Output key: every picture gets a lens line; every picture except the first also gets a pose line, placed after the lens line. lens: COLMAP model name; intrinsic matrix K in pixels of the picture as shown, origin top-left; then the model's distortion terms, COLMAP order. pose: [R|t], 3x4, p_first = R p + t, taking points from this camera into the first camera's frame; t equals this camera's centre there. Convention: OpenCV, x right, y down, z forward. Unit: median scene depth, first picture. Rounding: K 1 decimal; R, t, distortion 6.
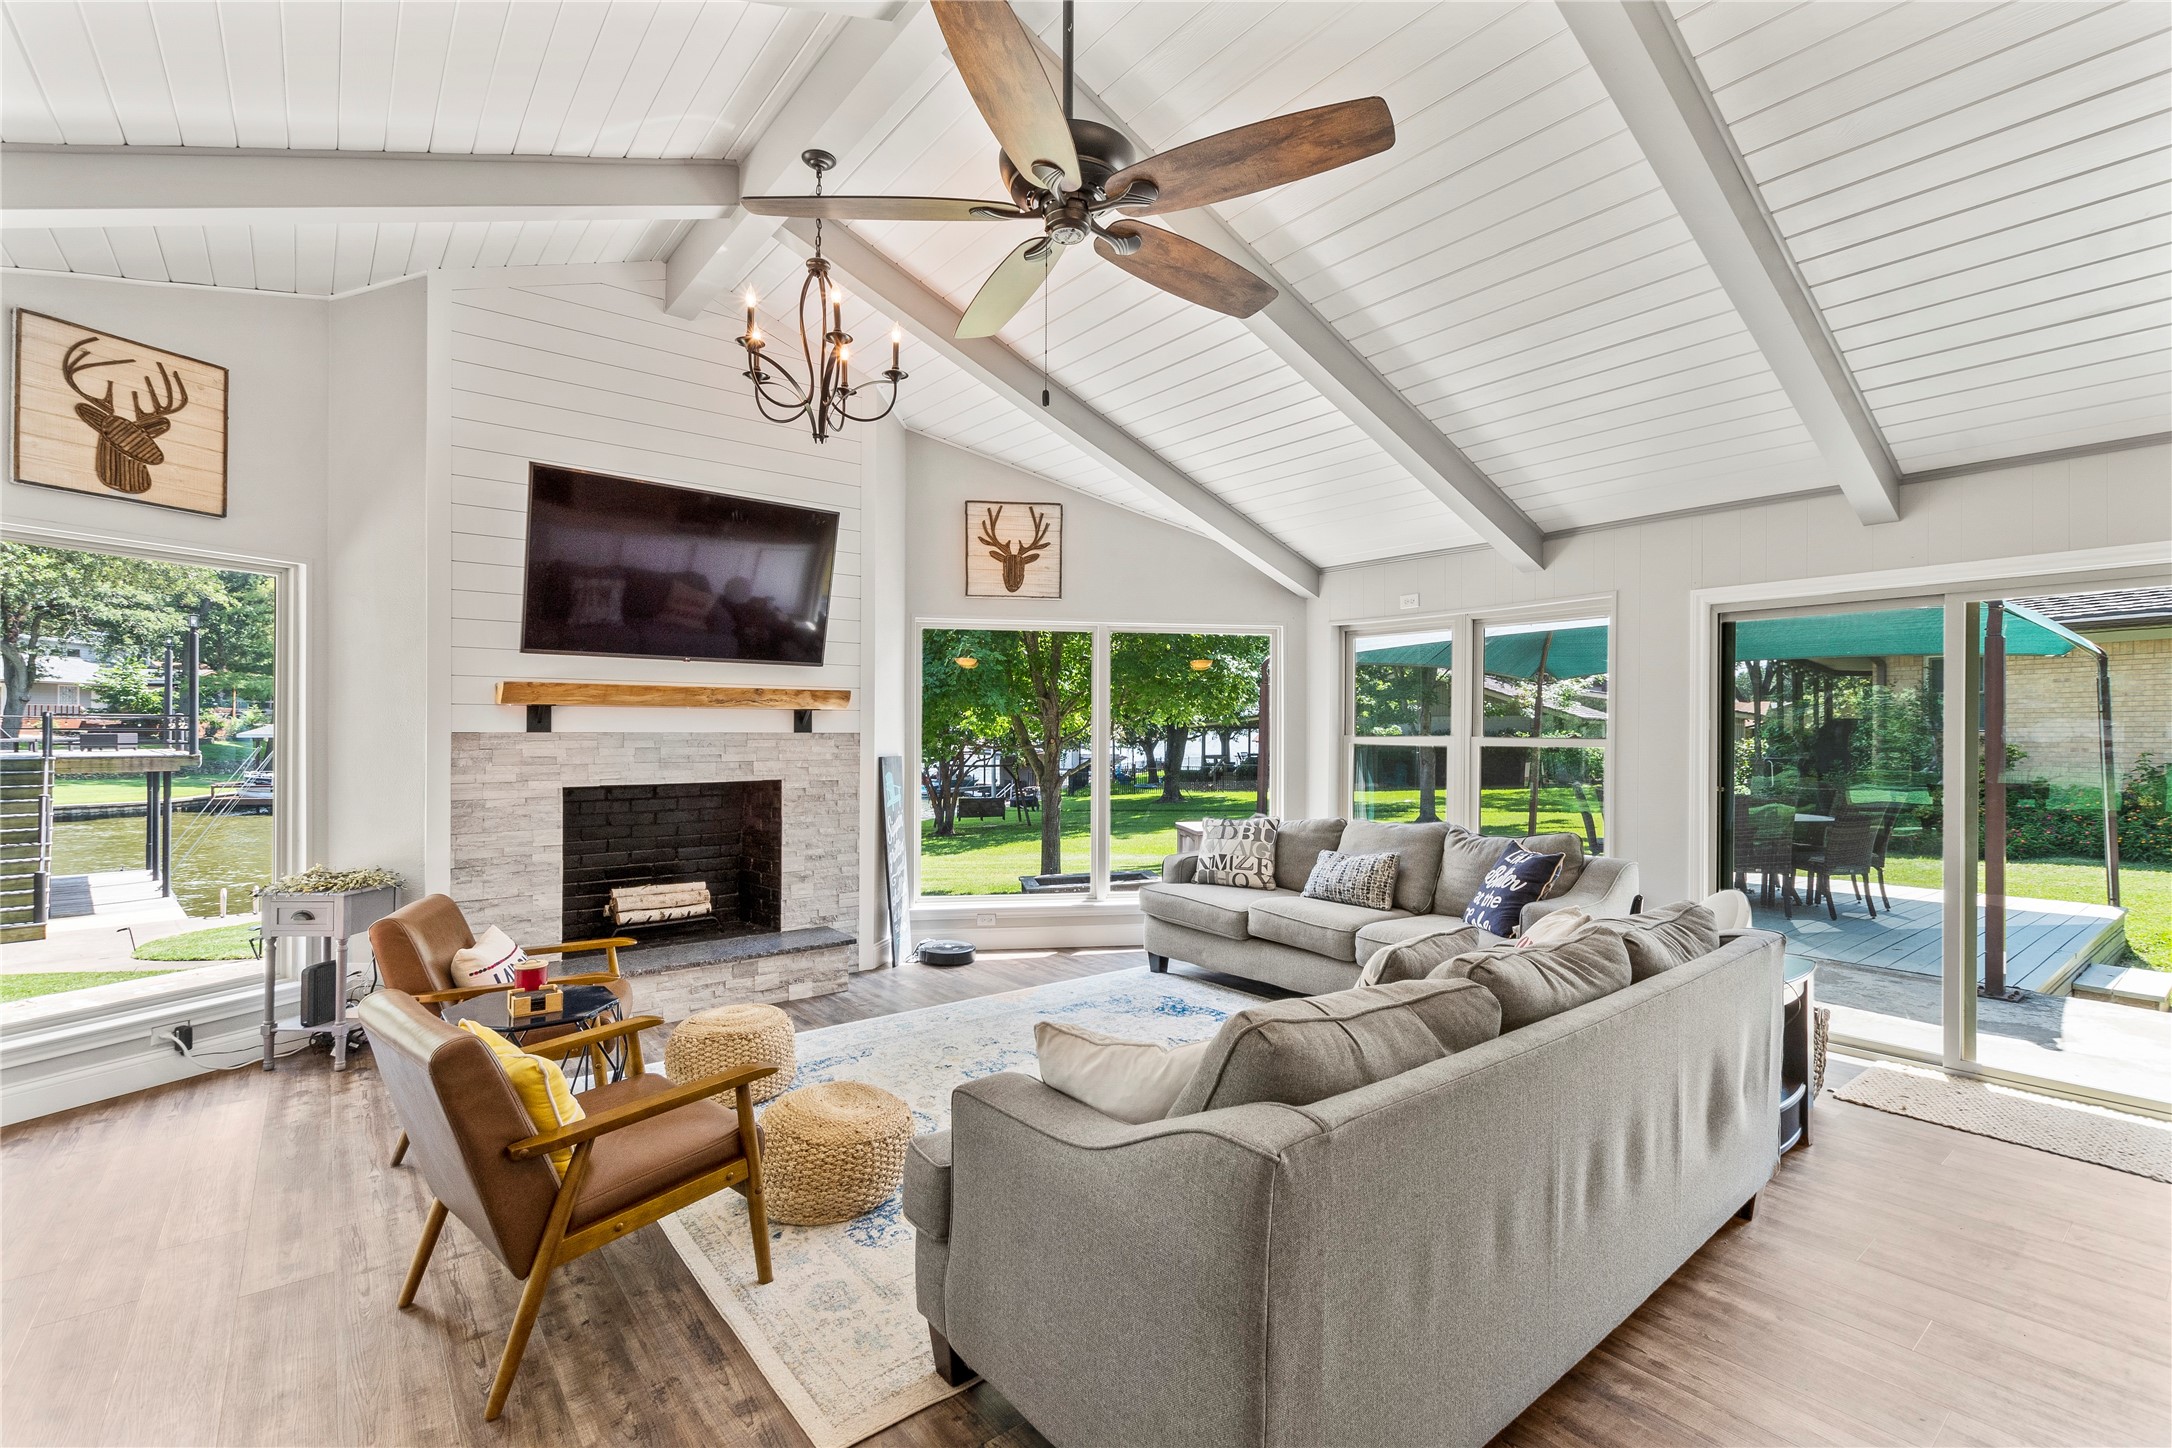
lens RADIAL K [[962.8, 0, 1088.0], [0, 962.8, 729.0], [0, 0, 1]] dist [0.005357, -0.001022]
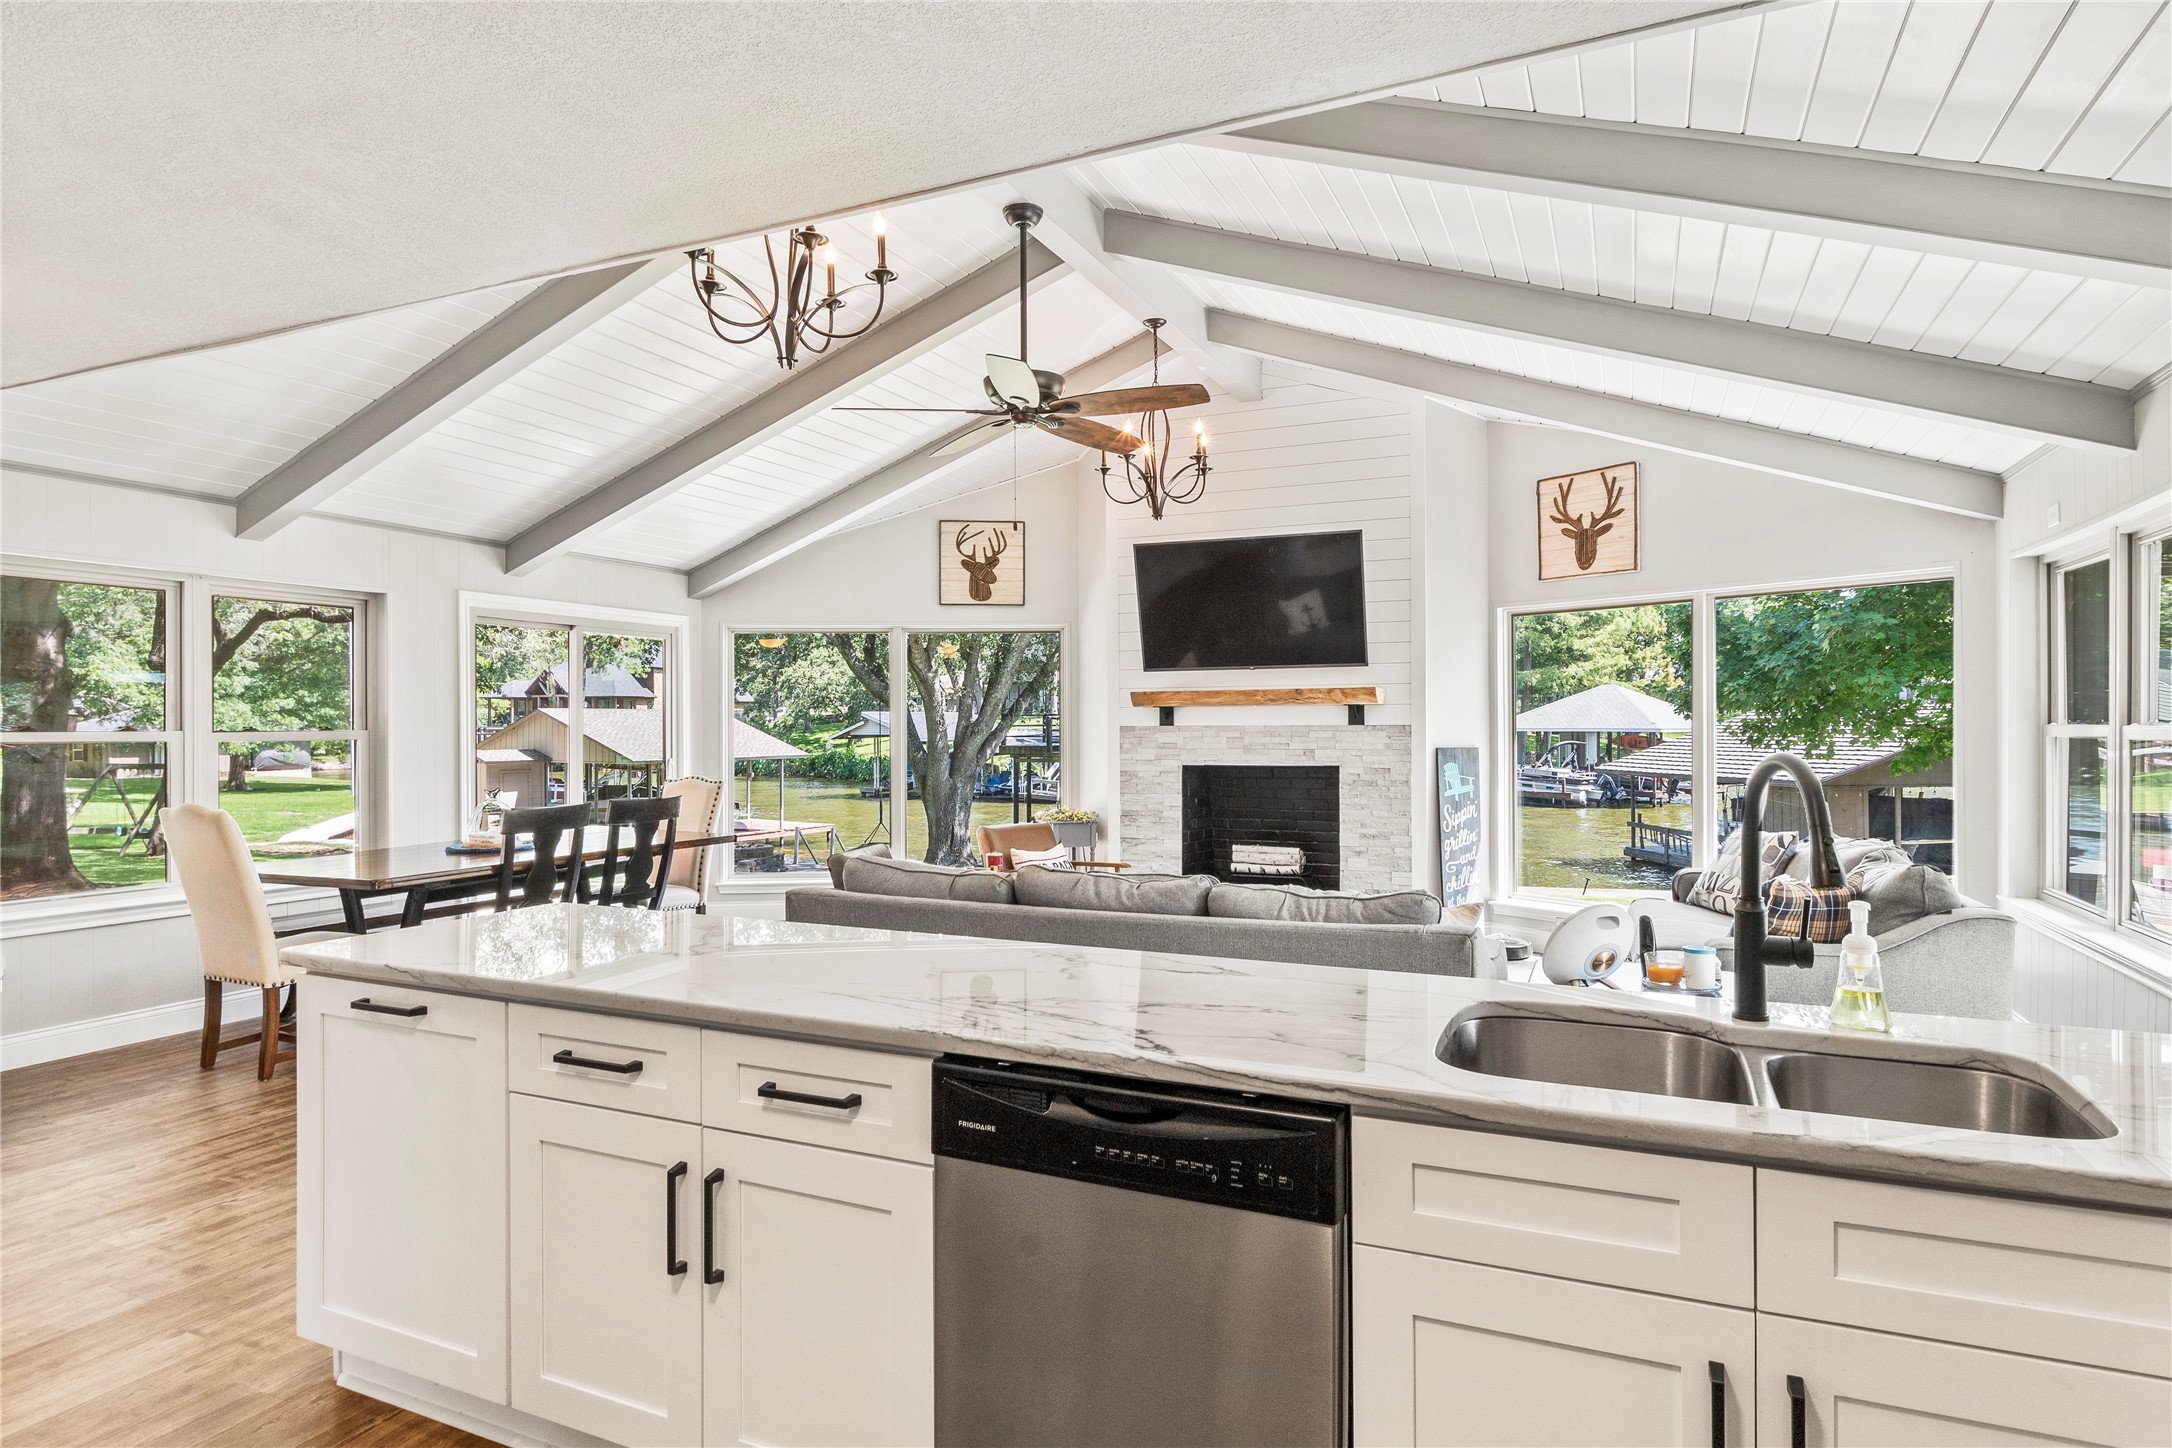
lens RADIAL K [[1208.0, 0, 1081.3], [0, 1208.0, 717.4], [0, 0, 1]] dist [-0.000040, -0.000318]
pose [[0.456740, -0.010239, -0.889541, 0.836989], [0.008059, 0.999940, -0.007372, 0.002680], [0.889564, -0.003802, 0.456796, 0.060326]]
